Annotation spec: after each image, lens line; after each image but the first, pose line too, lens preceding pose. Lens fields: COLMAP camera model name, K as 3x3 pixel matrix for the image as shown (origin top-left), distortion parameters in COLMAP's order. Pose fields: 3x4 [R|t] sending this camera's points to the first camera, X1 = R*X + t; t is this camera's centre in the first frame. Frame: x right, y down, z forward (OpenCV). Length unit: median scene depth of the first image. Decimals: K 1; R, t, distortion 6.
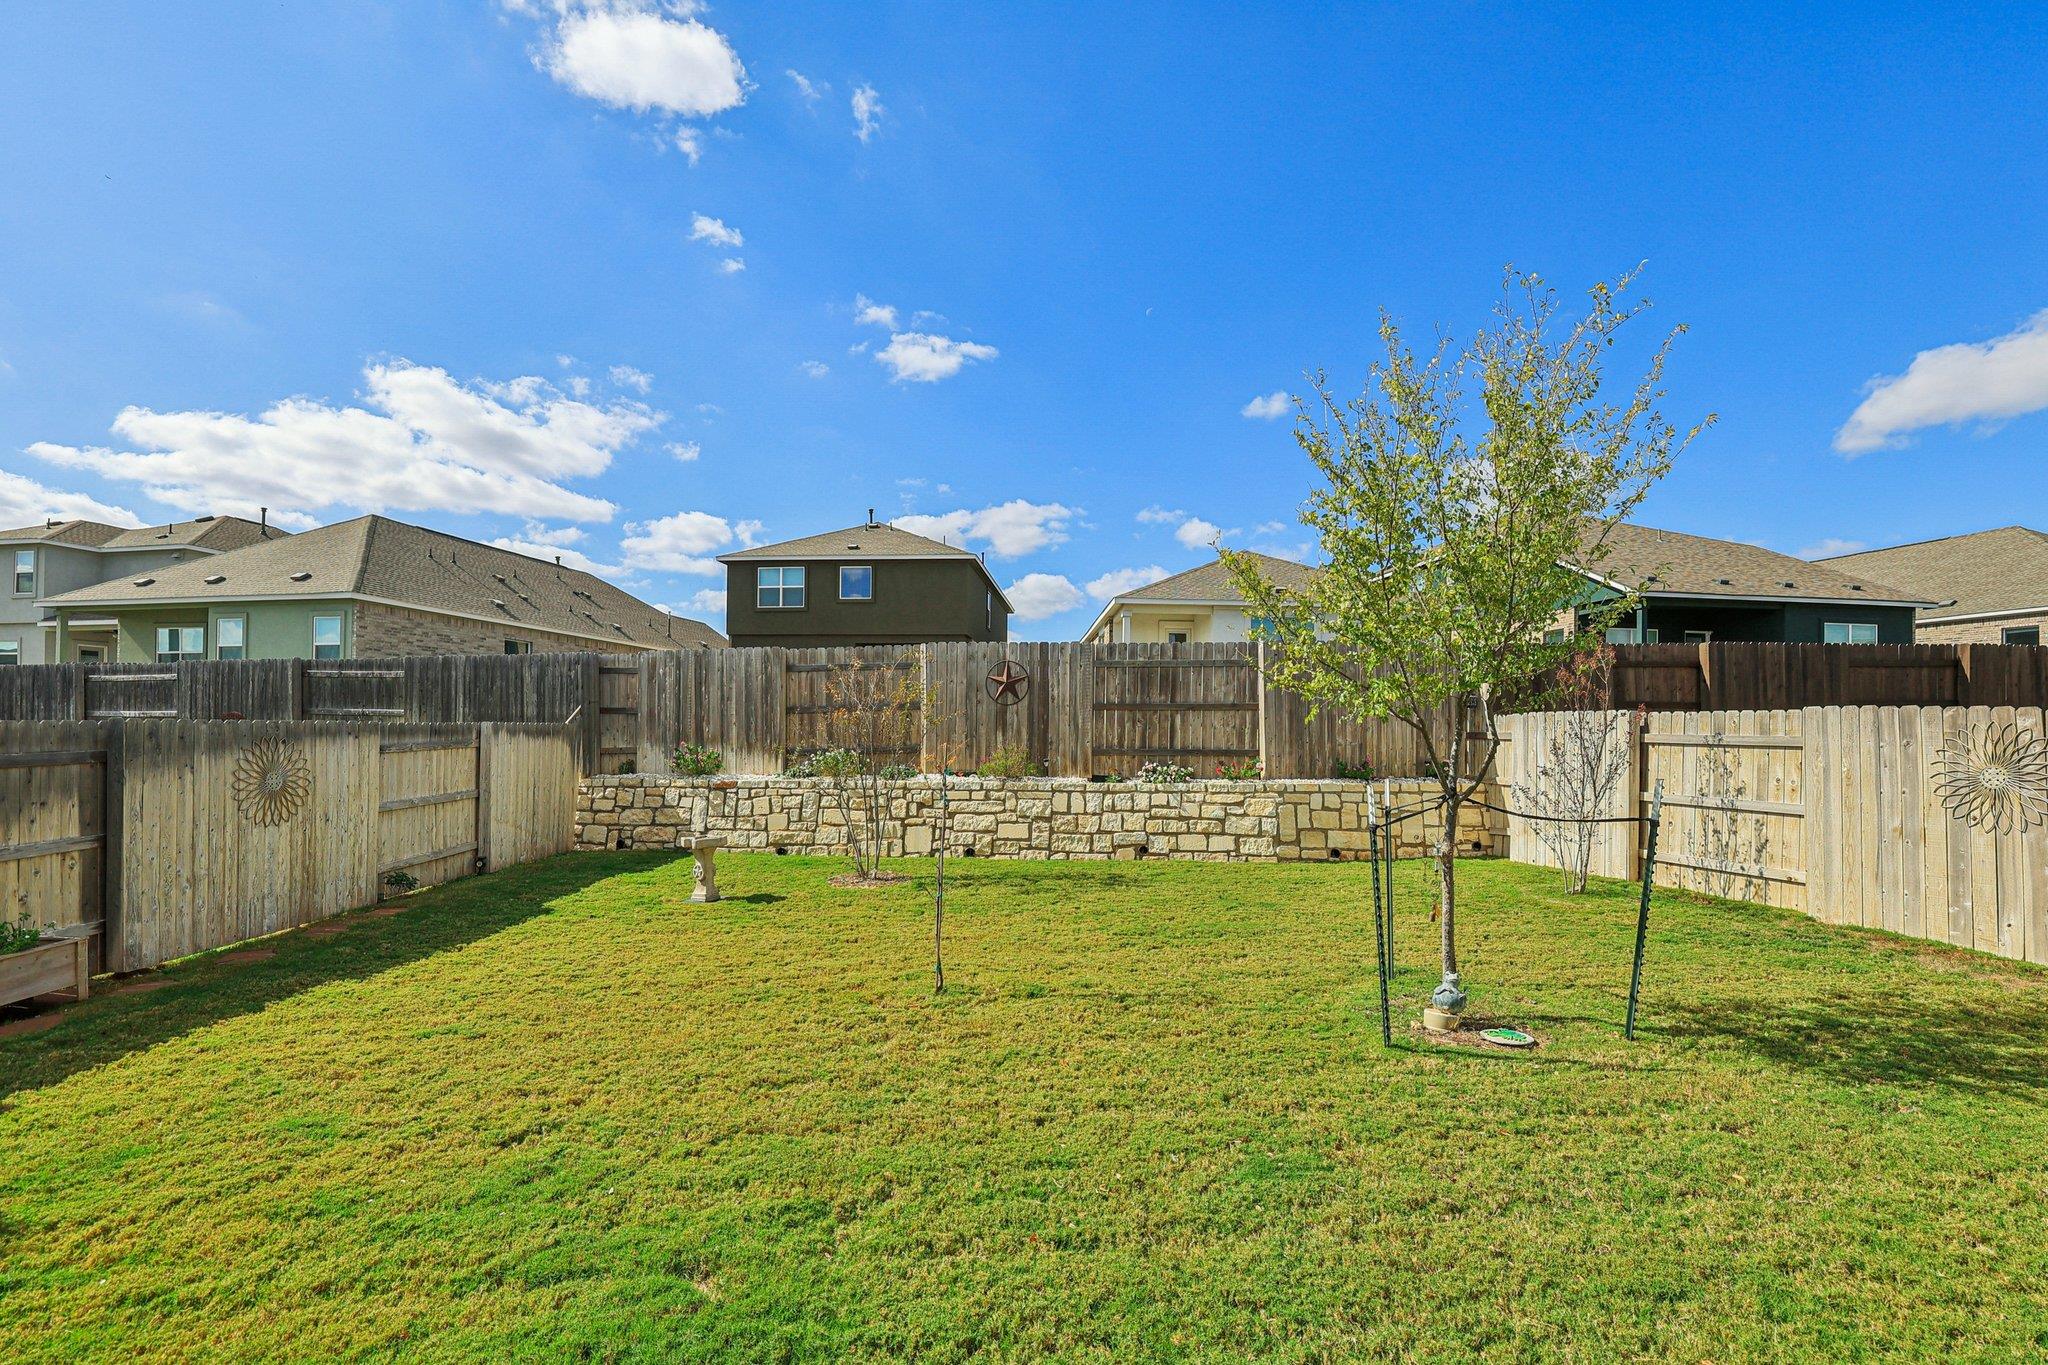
lens RADIAL K [[879.6, 0, 1021.8], [0, 879.6, 688.0], [0, 0, 1]] dist [-0.001452, -0.000584]
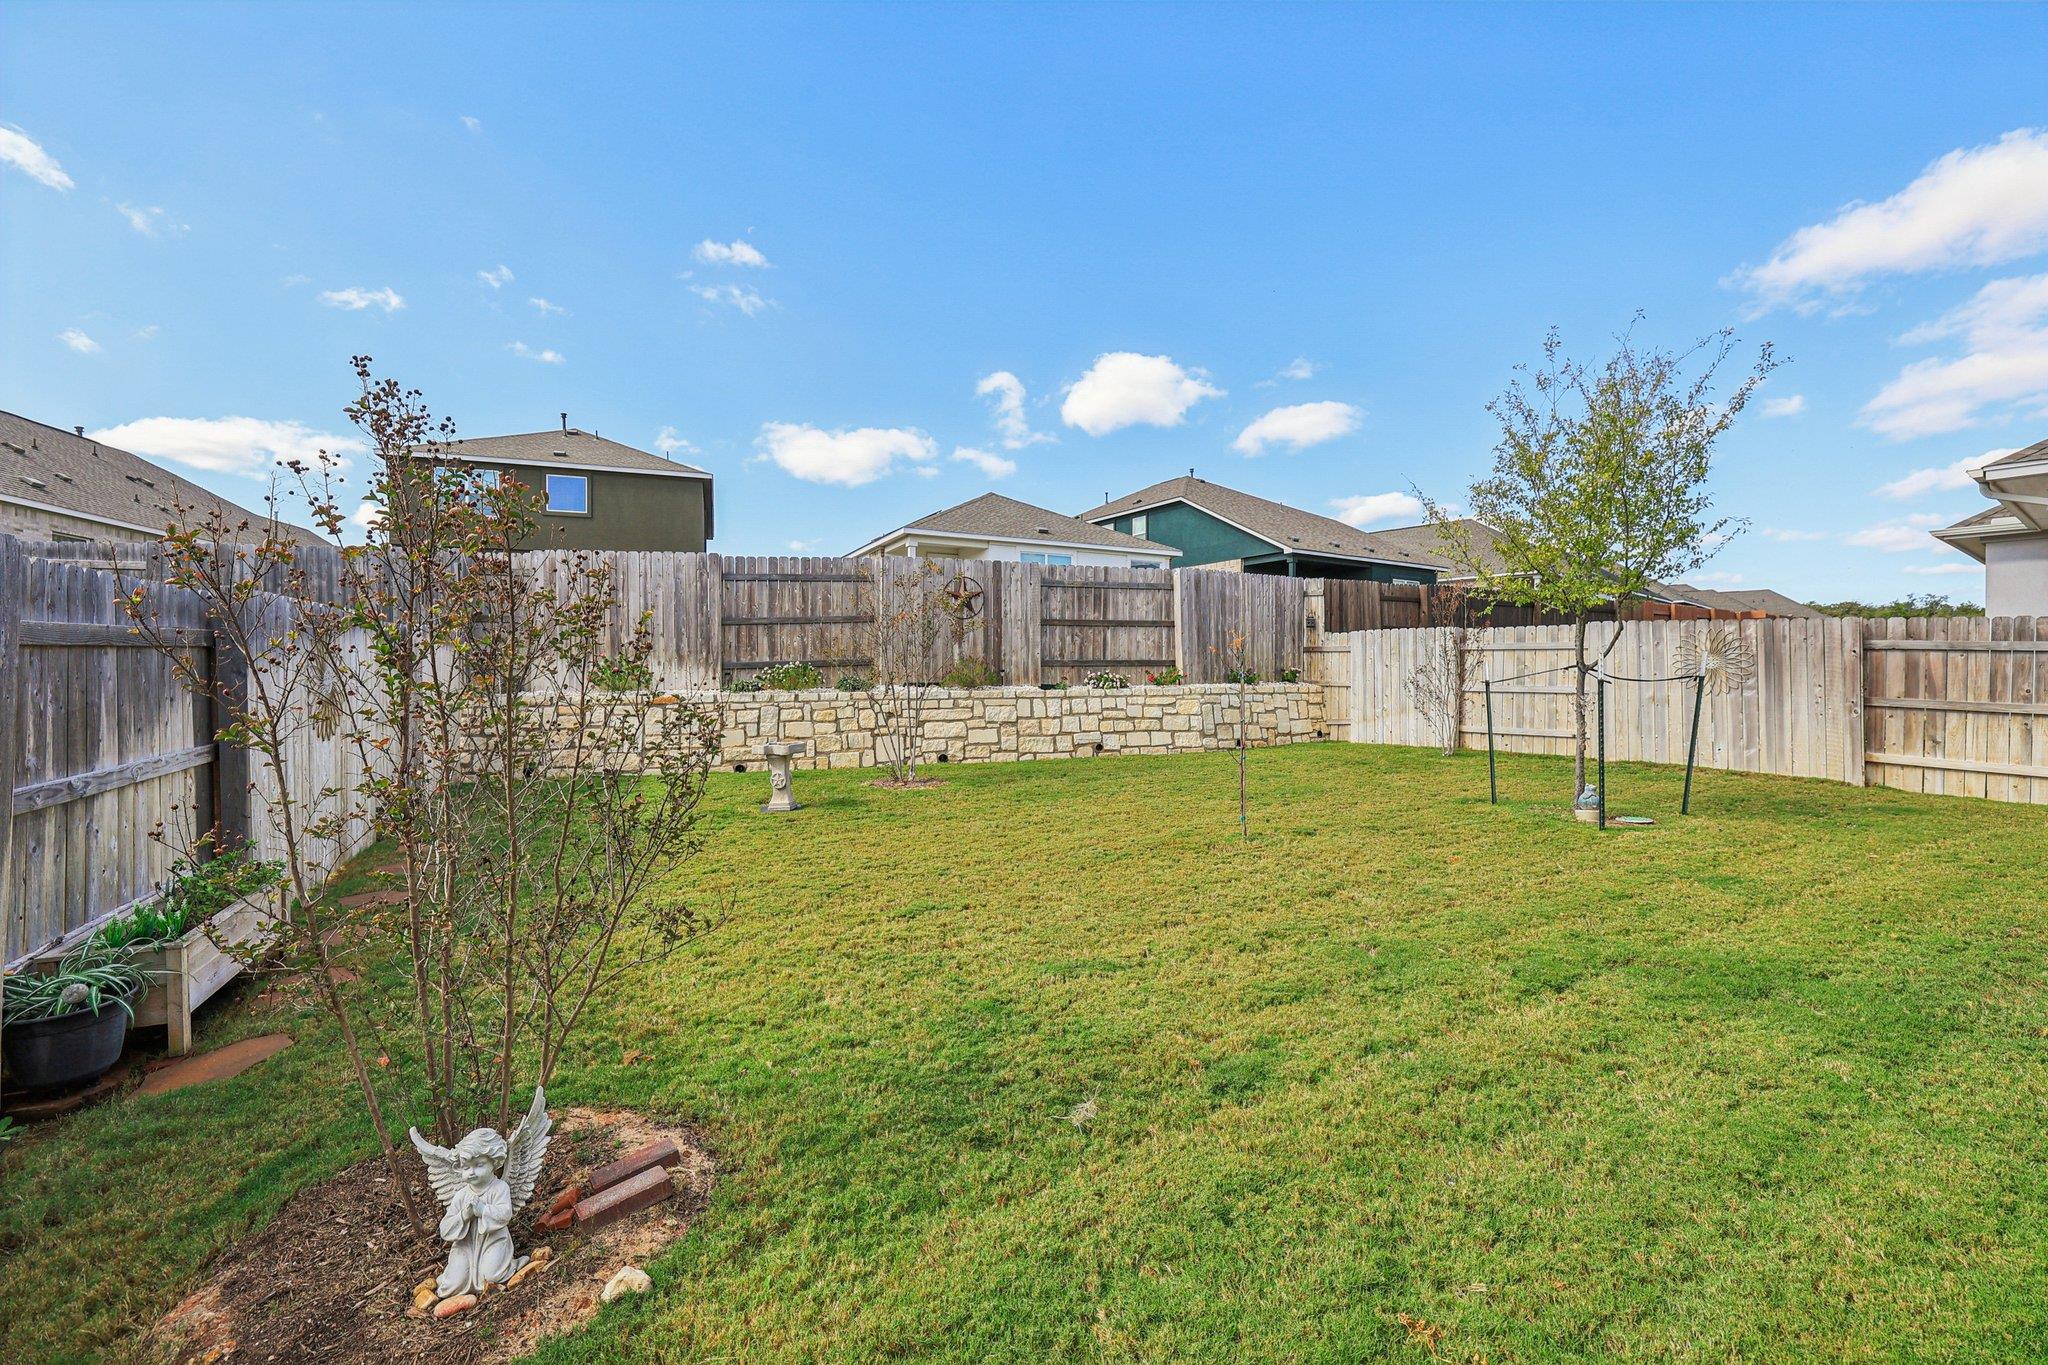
lens RADIAL K [[879.6, 0, 981.8], [0, 879.6, 647.7], [0, 0, 1]] dist [-0.001452, -0.000584]
pose [[0.908507, 0.007457, 0.417804, -0.462141], [-0.016449, 0.999704, 0.017926, 0.036123], [-0.417546, -0.023158, 0.908360, 0.030973]]
